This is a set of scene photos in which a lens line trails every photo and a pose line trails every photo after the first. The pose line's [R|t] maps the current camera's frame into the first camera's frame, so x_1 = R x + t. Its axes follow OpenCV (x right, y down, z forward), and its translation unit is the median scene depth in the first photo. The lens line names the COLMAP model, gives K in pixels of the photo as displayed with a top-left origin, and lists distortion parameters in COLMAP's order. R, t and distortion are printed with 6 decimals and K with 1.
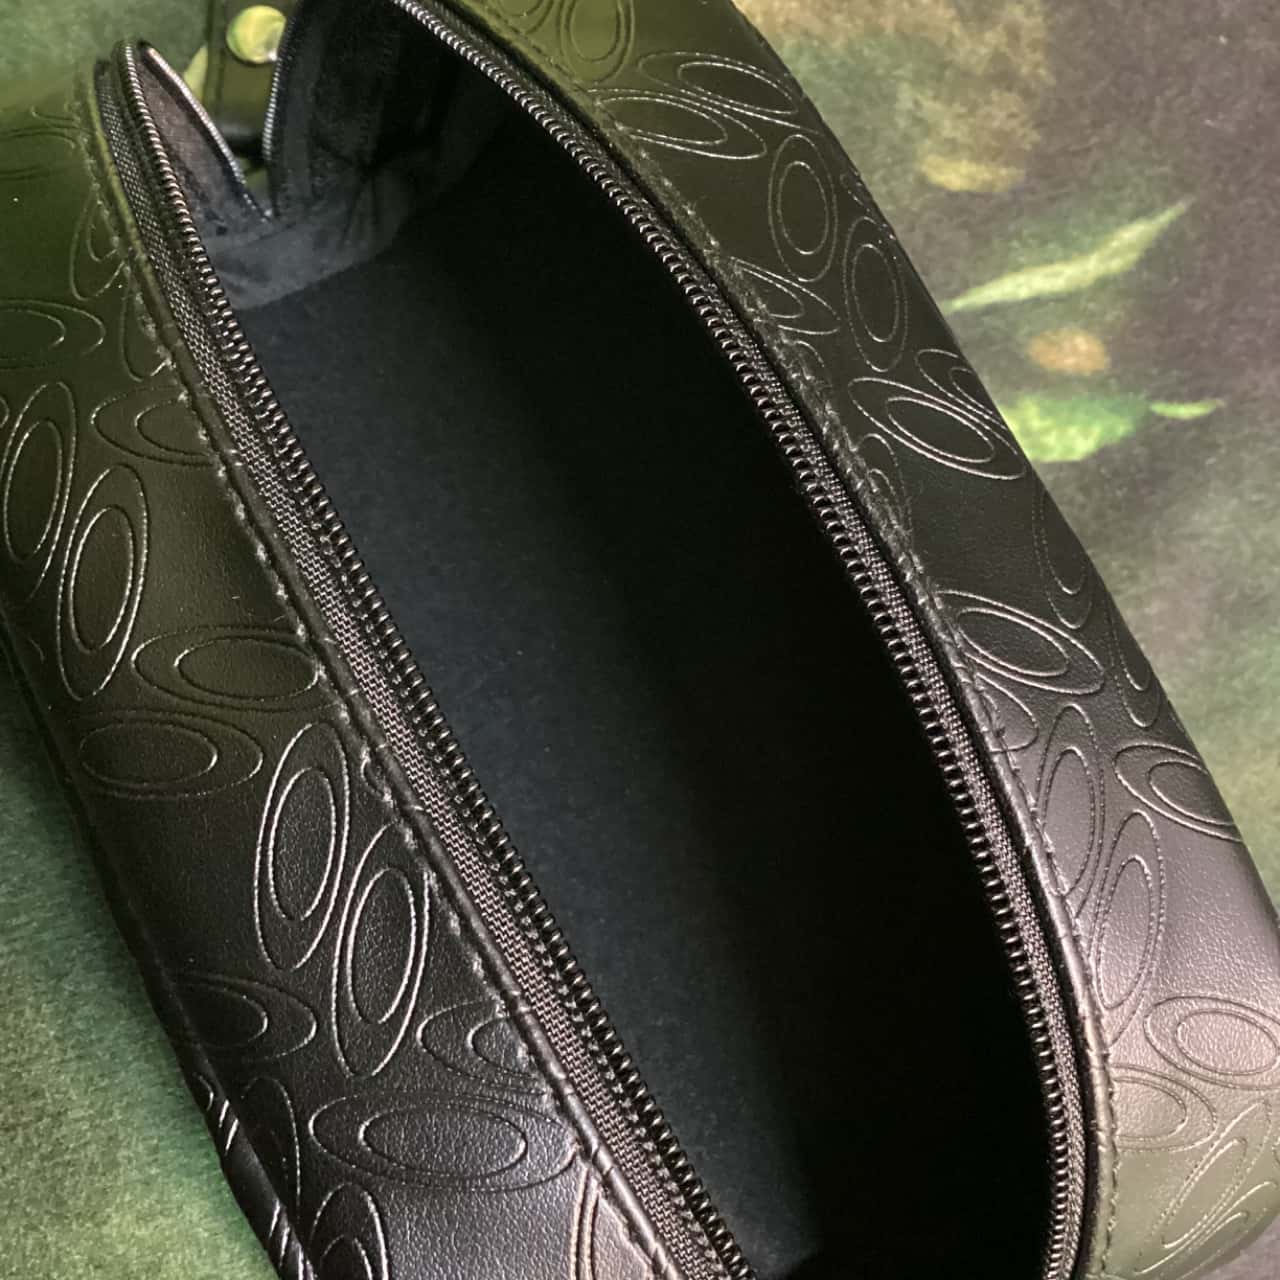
lens RADIAL K [[1178.7, 0, 640.0], [0, 1178.7, 640.0], [0, 0, 1]] dist [0.047967, 0.184311]
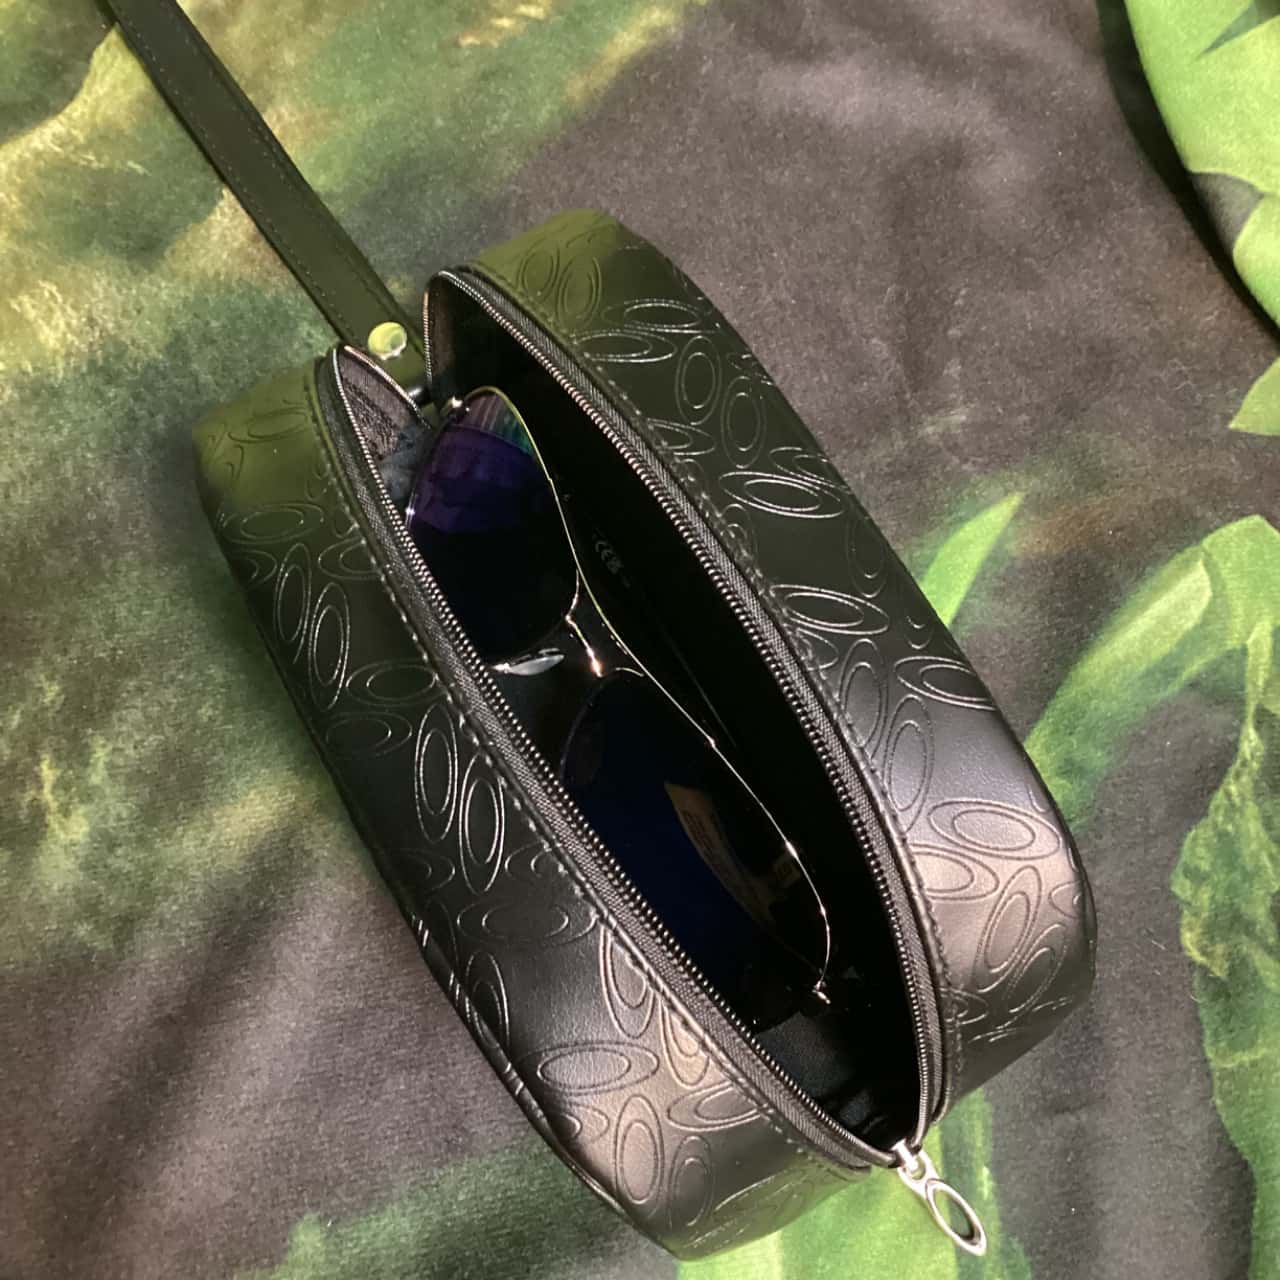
lens RADIAL K [[1178.7, 0, 640.0], [0, 1178.7, 640.0], [0, 0, 1]] dist [0.047967, 0.184311]
pose [[0.970489, -0.157186, -0.182878, 0.376239], [0.136034, 0.983035, -0.123032, 0.225769], [0.199115, 0.094524, 0.975407, -0.719369]]
